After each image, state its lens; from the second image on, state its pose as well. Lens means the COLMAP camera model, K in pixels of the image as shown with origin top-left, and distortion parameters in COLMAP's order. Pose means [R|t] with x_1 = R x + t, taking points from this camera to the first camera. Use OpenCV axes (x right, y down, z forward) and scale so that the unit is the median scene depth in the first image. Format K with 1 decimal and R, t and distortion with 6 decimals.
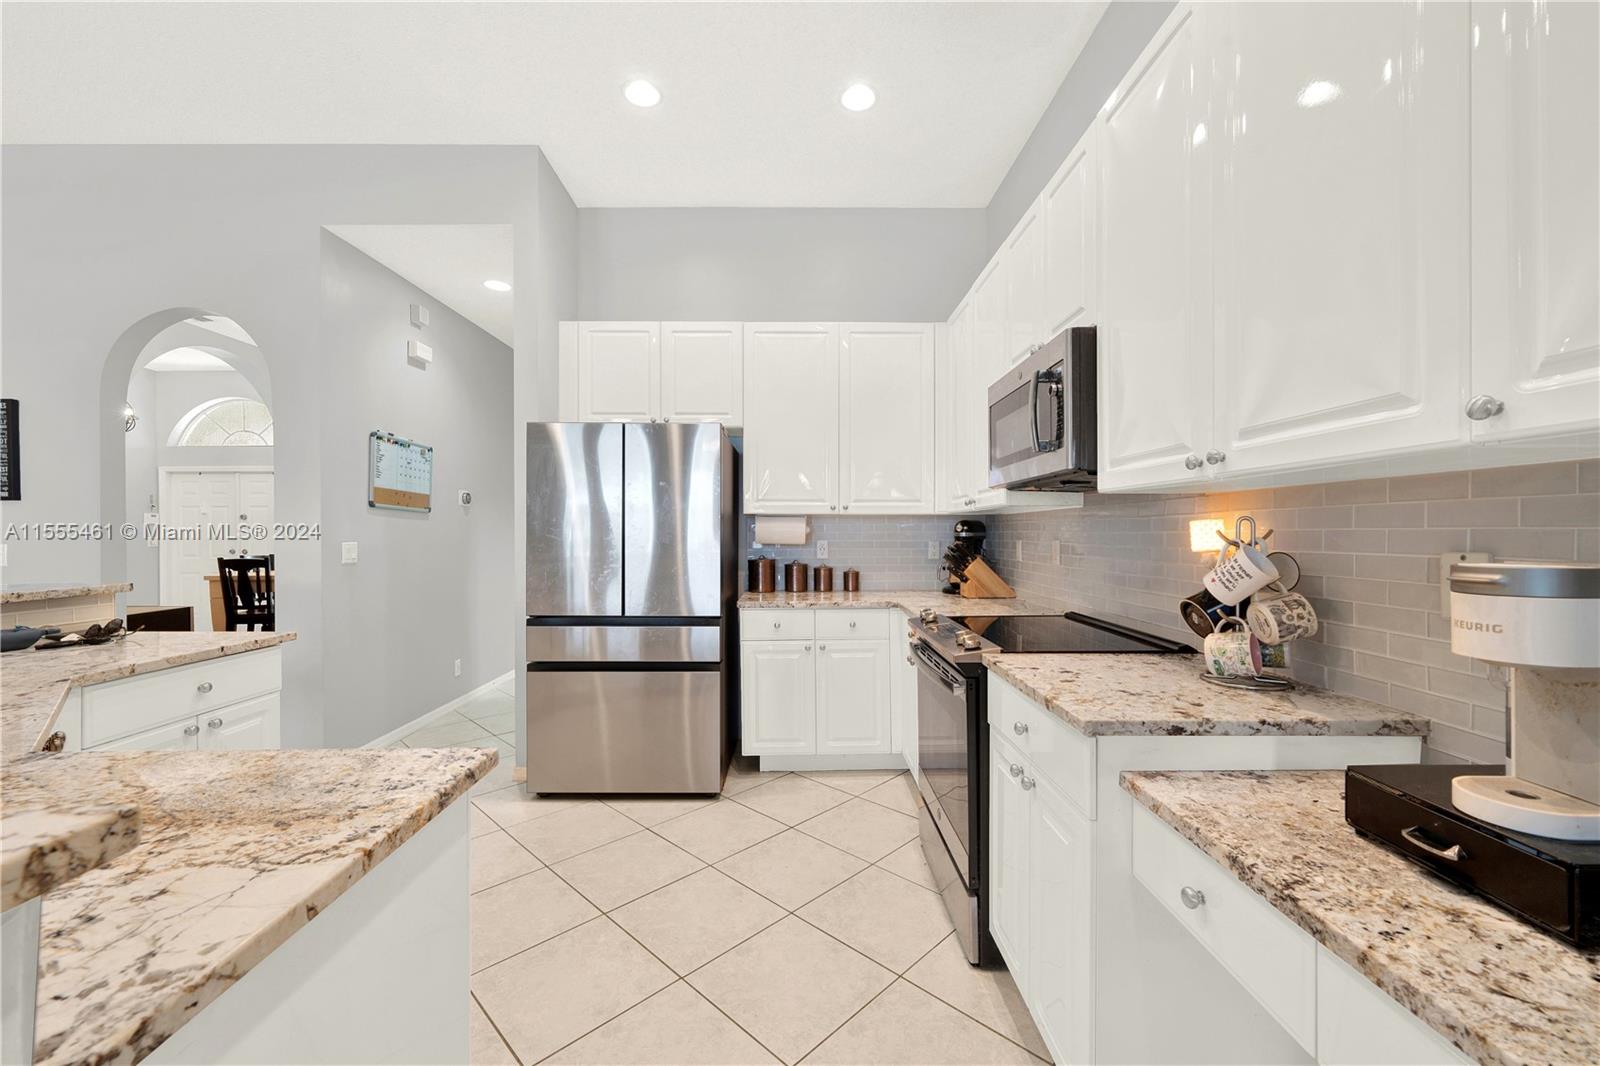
lens RADIAL K [[647.5, 0, 801.8], [0, 647.5, 538.5], [0, 0, 1]] dist [0.005584, -0.000453]
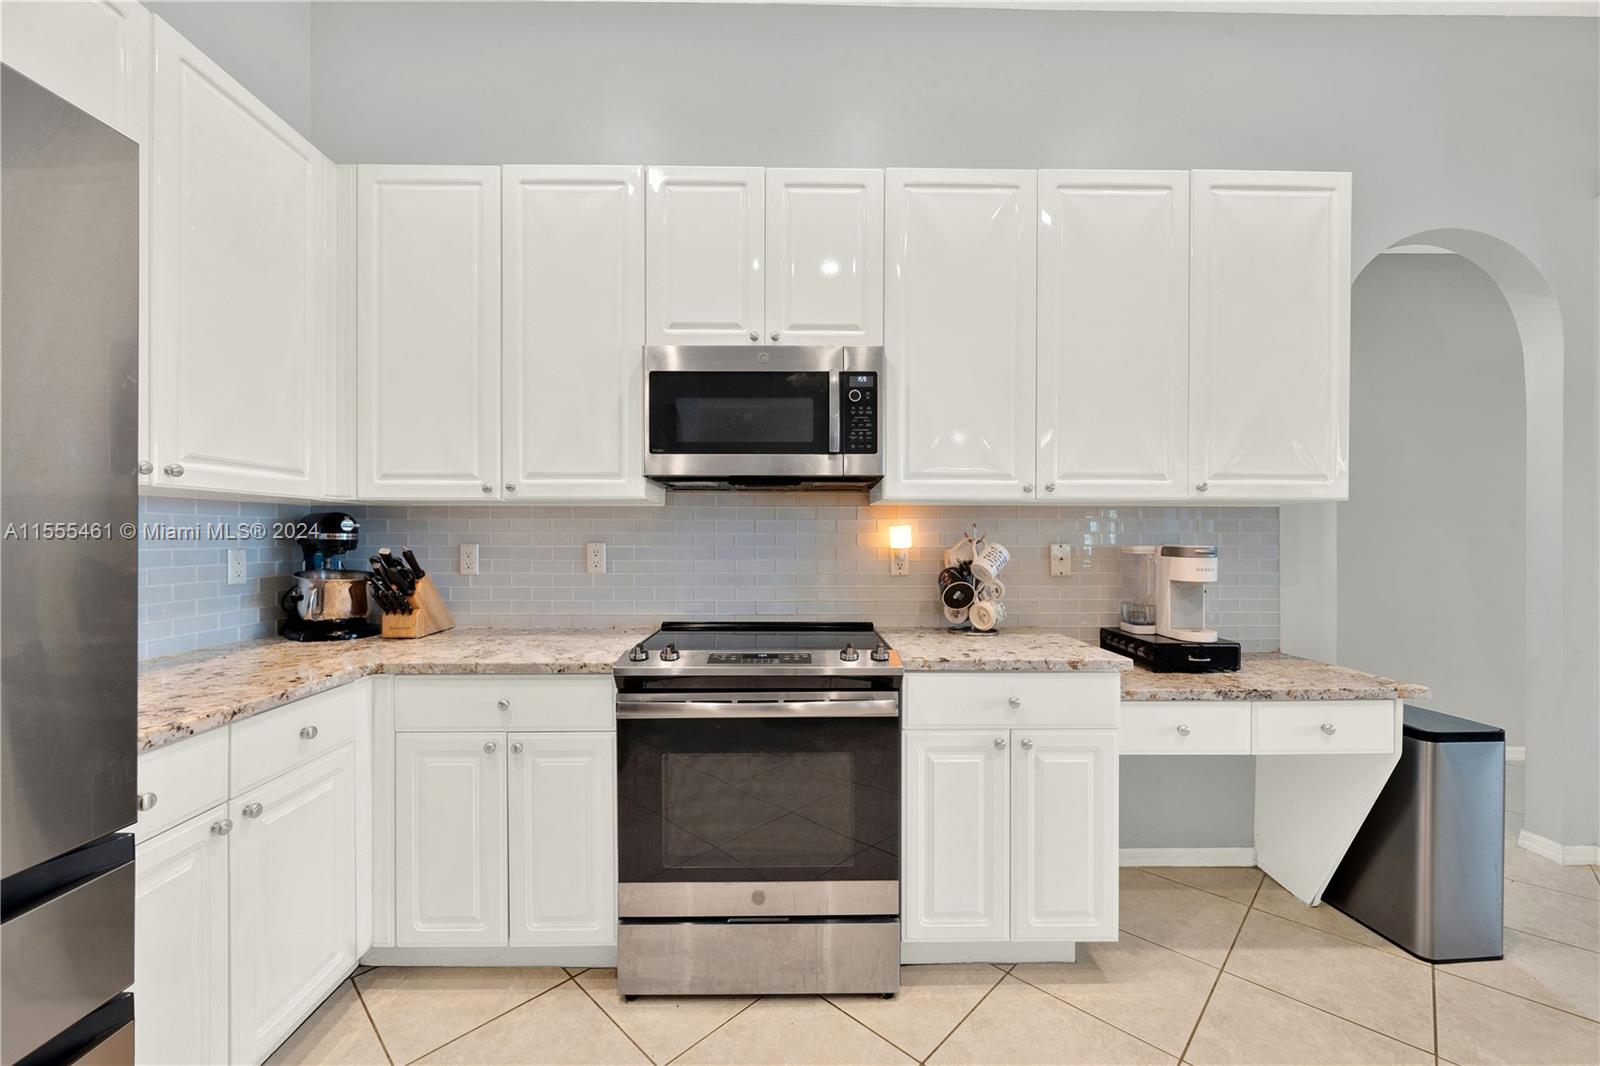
lens RADIAL K [[647.5, 0, 798.9], [0, 647.5, 534.2], [0, 0, 1]] dist [0.005584, -0.000453]
pose [[-0.009991, 0.009664, 0.999903, -0.487150], [0.008699, 0.999916, -0.009577, 0.000608], [-0.999912, 0.008603, -0.010074, 0.829315]]
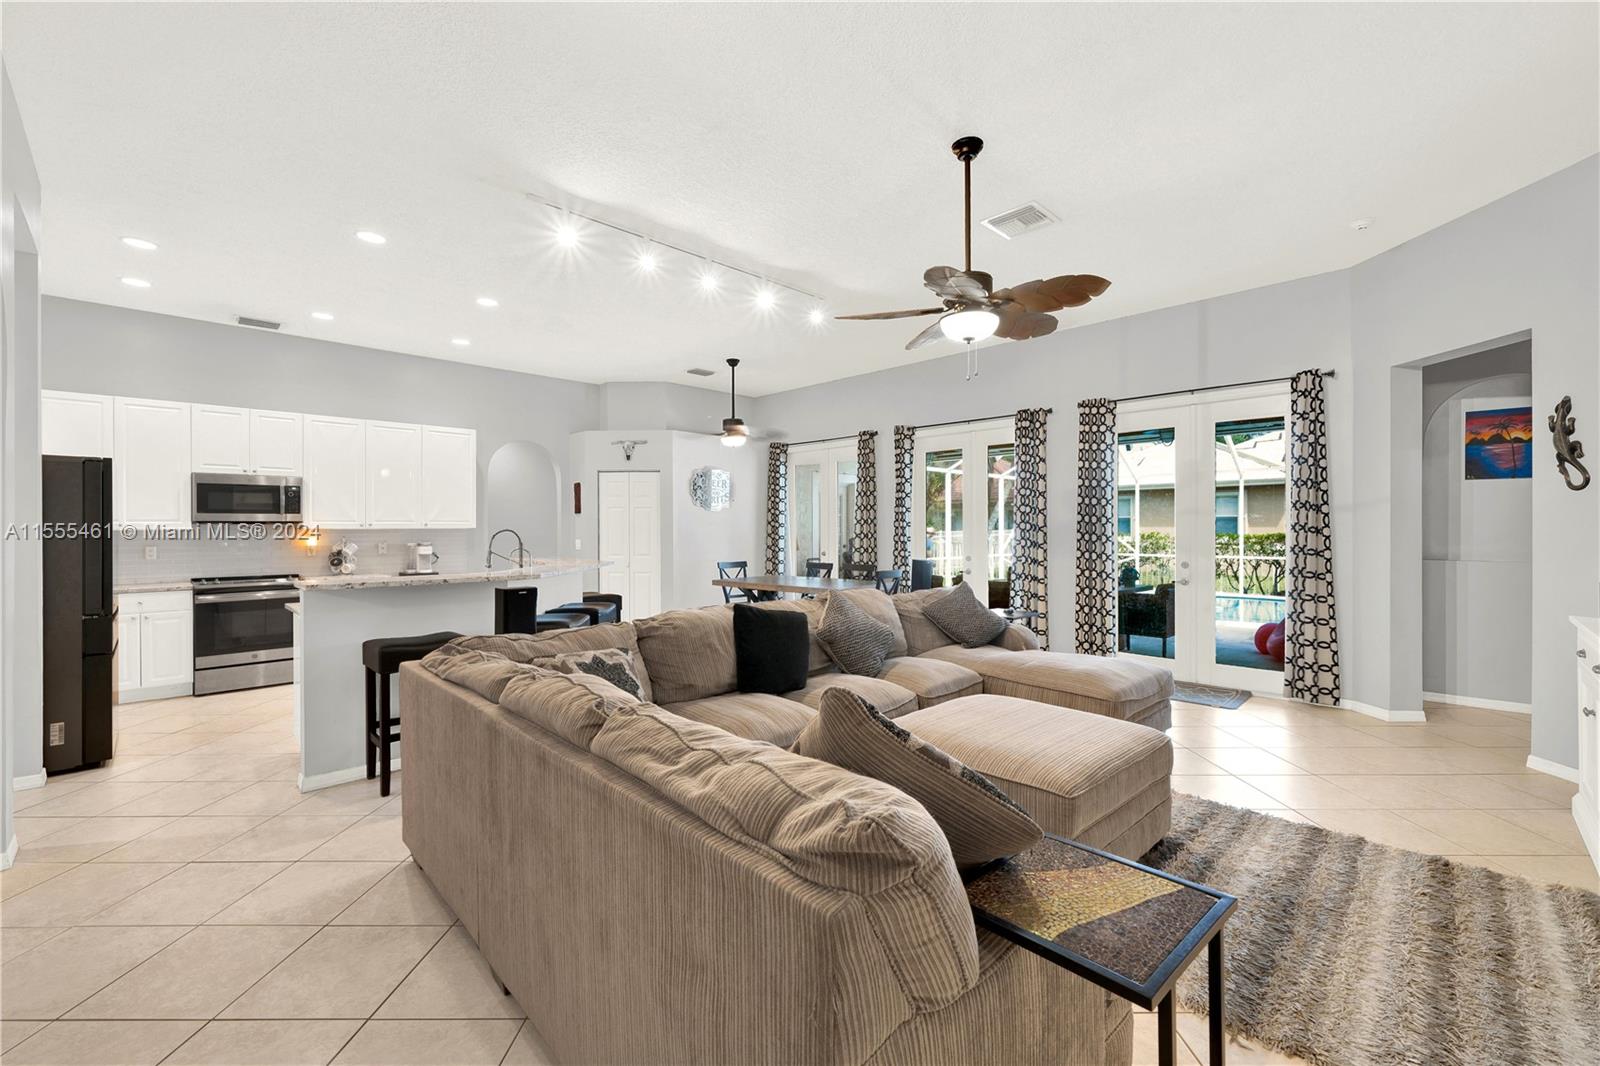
lens RADIAL K [[647.5, 0, 789.3], [0, 647.5, 522.7], [0, 0, 1]] dist [0.005584, -0.000453]
pose [[-0.692198, 0.009972, 0.721638, -2.598087], [0.011898, 0.999926, -0.002406, -0.046527], [-0.721609, 0.006921, -0.692266, 1.072273]]
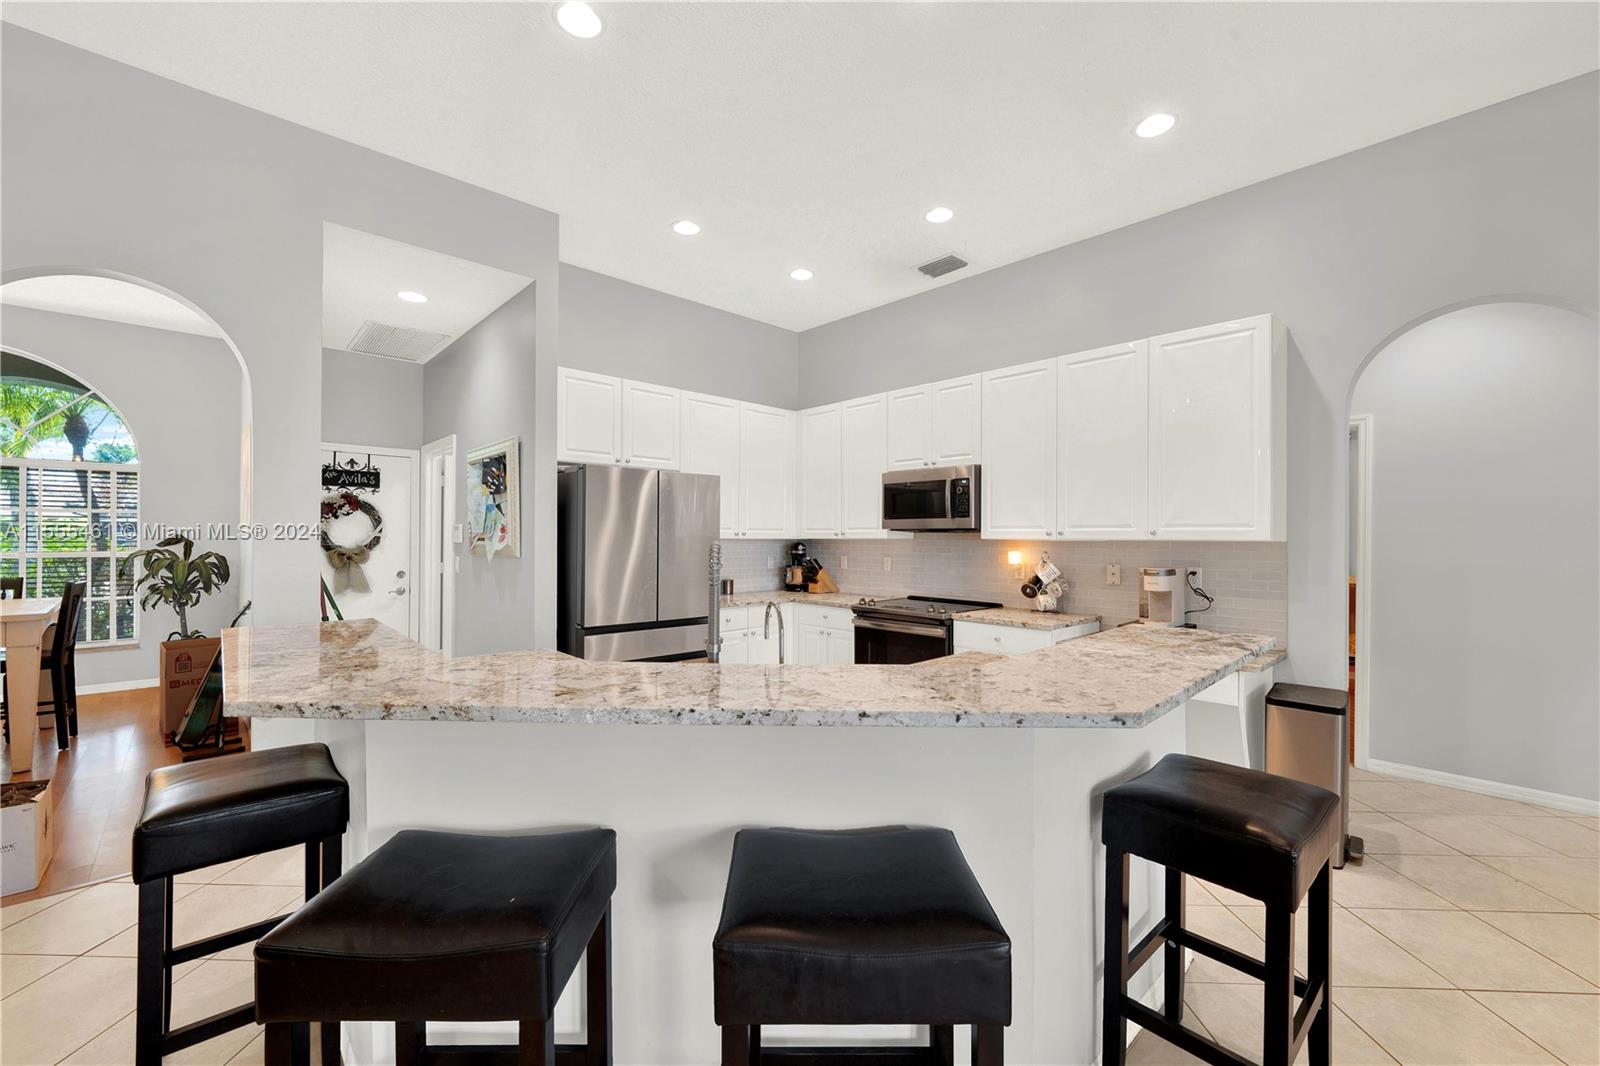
lens RADIAL K [[647.5, 0, 814.8], [0, 647.5, 537.3], [0, 0, 1]] dist [0.005584, -0.000453]
pose [[0.721715, 0.012102, 0.692085, -1.094566], [-0.004560, 0.999909, -0.012729, -0.031899], [-0.692176, 0.006031, 0.721704, -0.167357]]
